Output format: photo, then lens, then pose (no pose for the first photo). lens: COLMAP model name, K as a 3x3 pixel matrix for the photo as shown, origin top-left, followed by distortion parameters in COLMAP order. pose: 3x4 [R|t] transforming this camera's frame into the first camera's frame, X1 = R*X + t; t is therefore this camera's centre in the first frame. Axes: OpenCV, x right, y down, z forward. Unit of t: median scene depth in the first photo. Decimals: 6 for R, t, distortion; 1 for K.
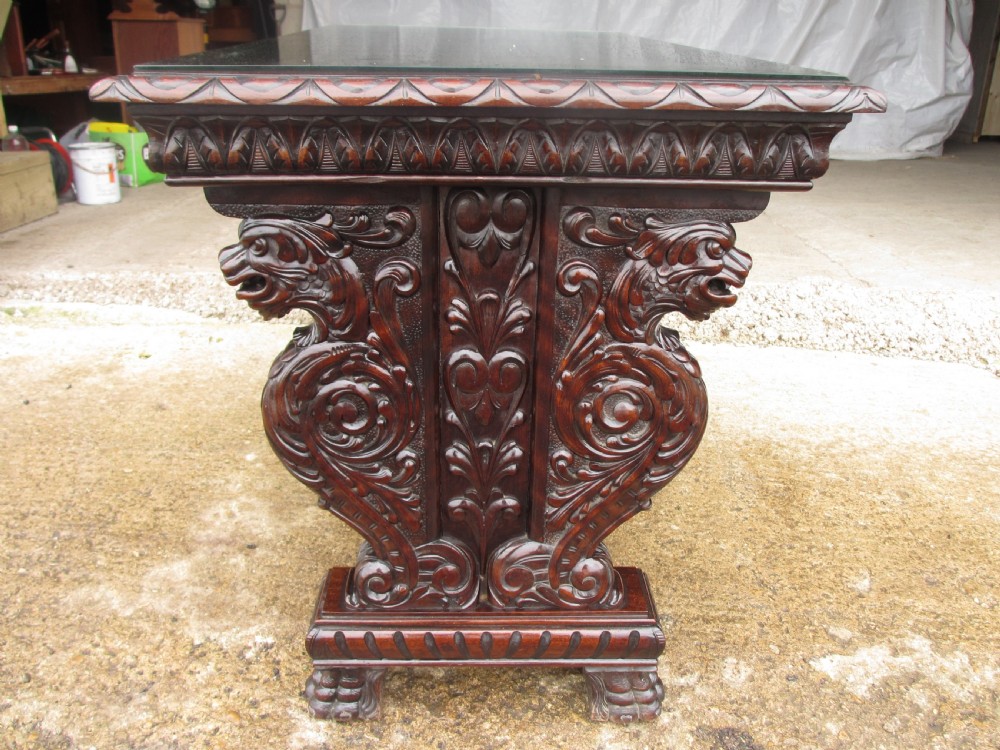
lens RADIAL K [[828.9, 0, 507.6], [0, 828.9, 373.9], [0, 0, 1]] dist [-0.059226, 0.023491]
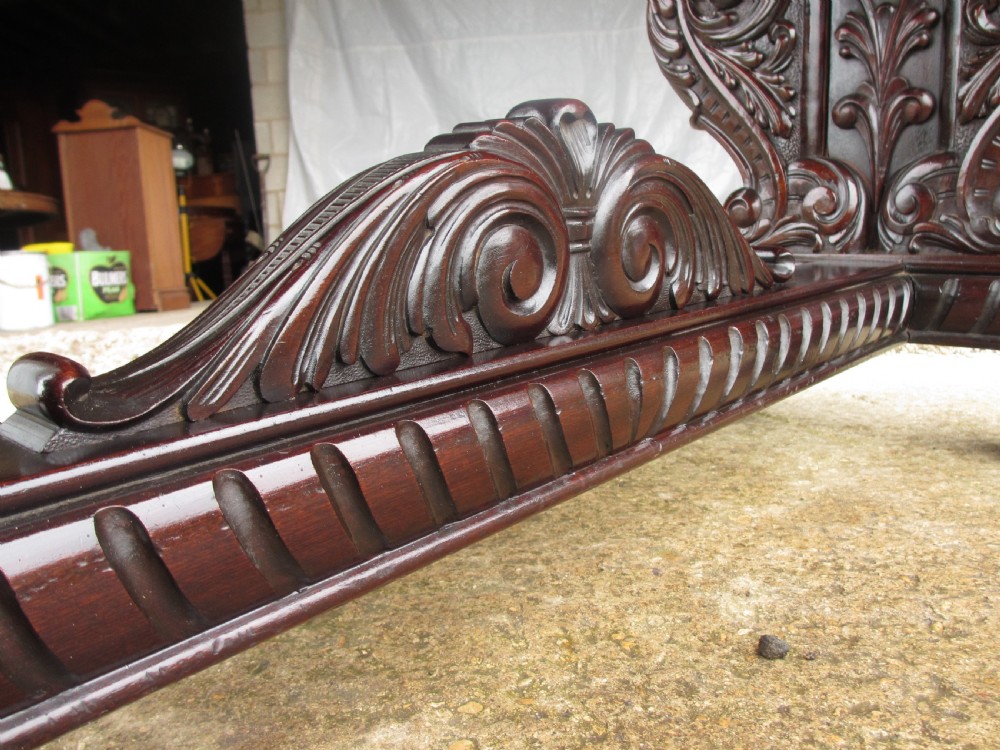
lens RADIAL K [[828.9, 0, 504.3], [0, 828.9, 384.5], [0, 0, 1]] dist [-0.059226, 0.023491]
pose [[0.996234, -0.085669, 0.013363, -0.183579], [0.086428, 0.968885, -0.231932, 0.113222], [0.006922, 0.232214, 0.972640, 0.684548]]
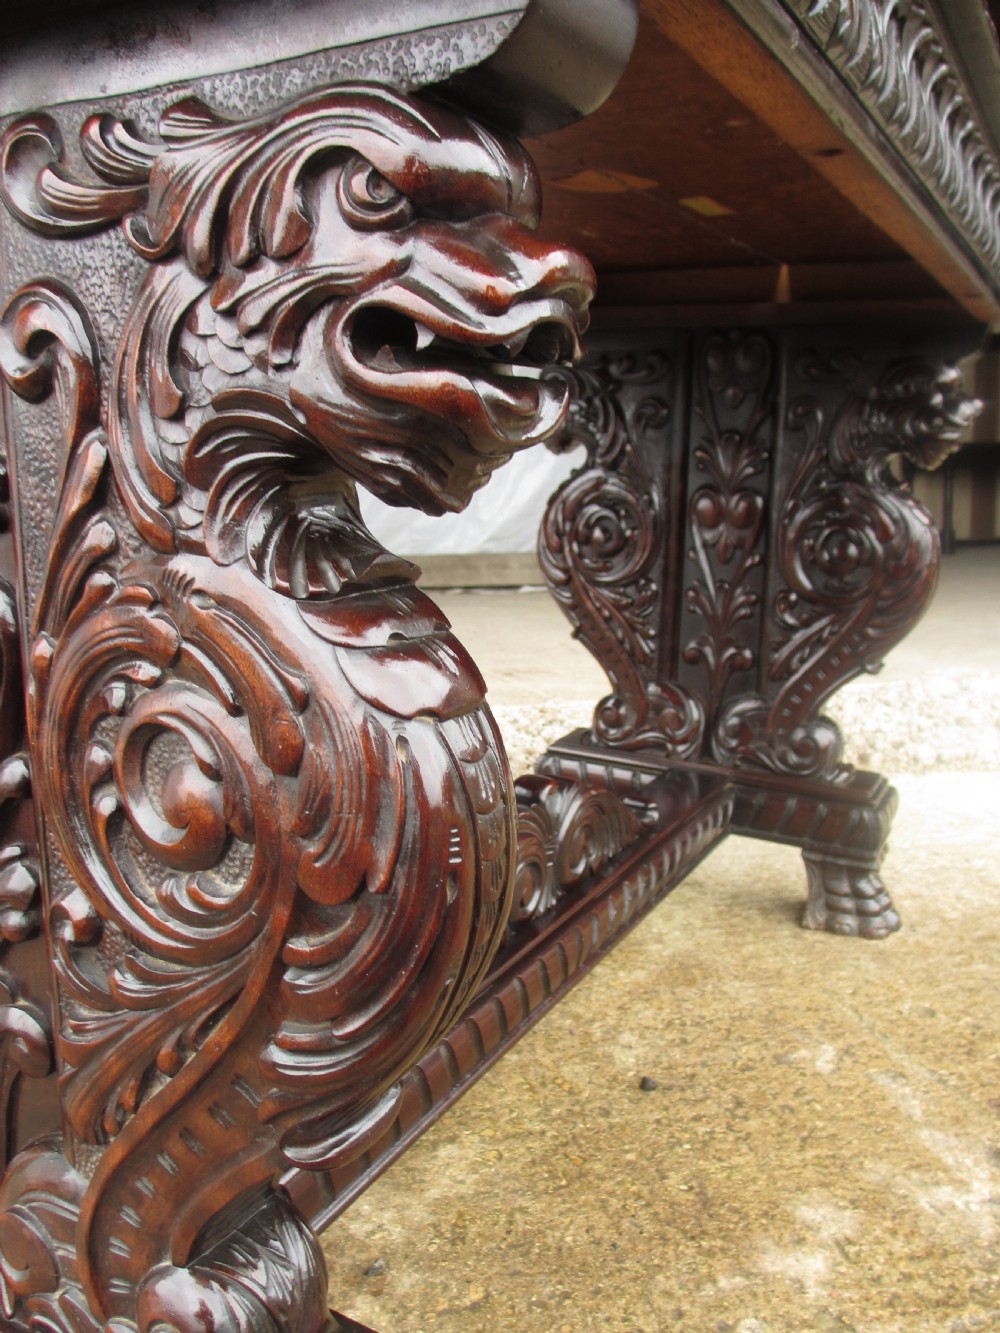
lens RADIAL K [[1104.9, 0, 503.9], [0, 1104.9, 659.5], [0, 0, 1]] dist [-0.059226, 0.023491]
pose [[0.966194, -0.067399, 0.248851, -0.315639], [0.122775, 0.969035, -0.214236, 0.033042], [-0.226706, 0.237547, 0.944551, 0.345399]]
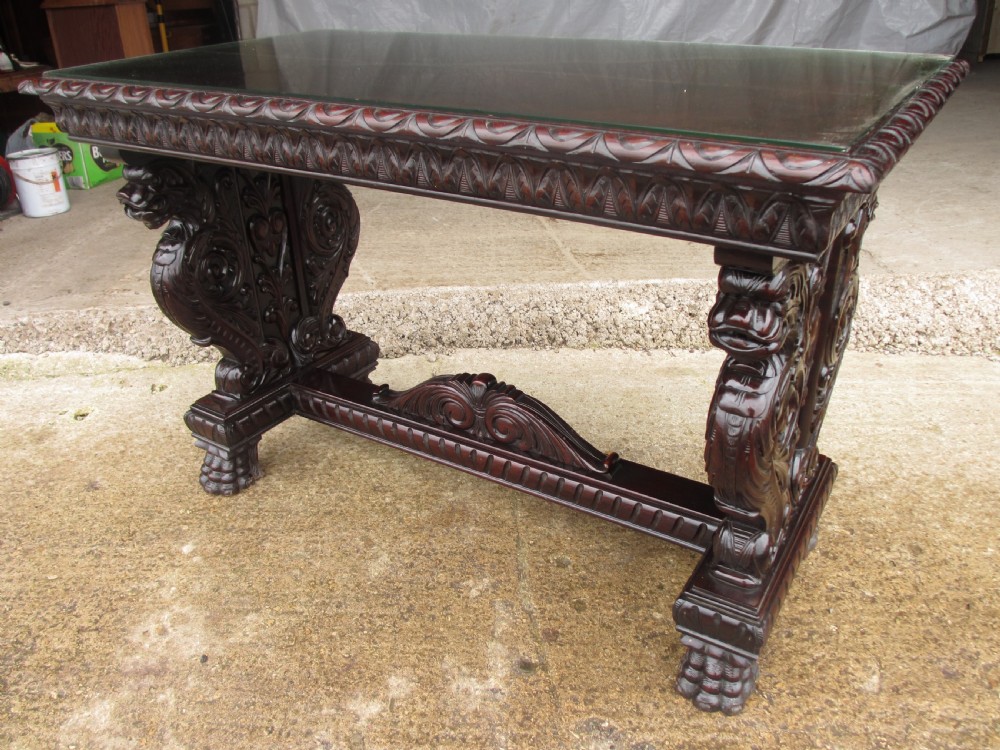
lens RADIAL K [[828.9, 0, 510.8], [0, 828.9, 379.9], [0, 0, 1]] dist [-0.059226, 0.023491]
pose [[0.997719, -0.066882, -0.009169, 0.064051], [0.067404, 0.994486, 0.080337, -0.135659], [0.003746, -0.080772, 0.996726, 0.125053]]
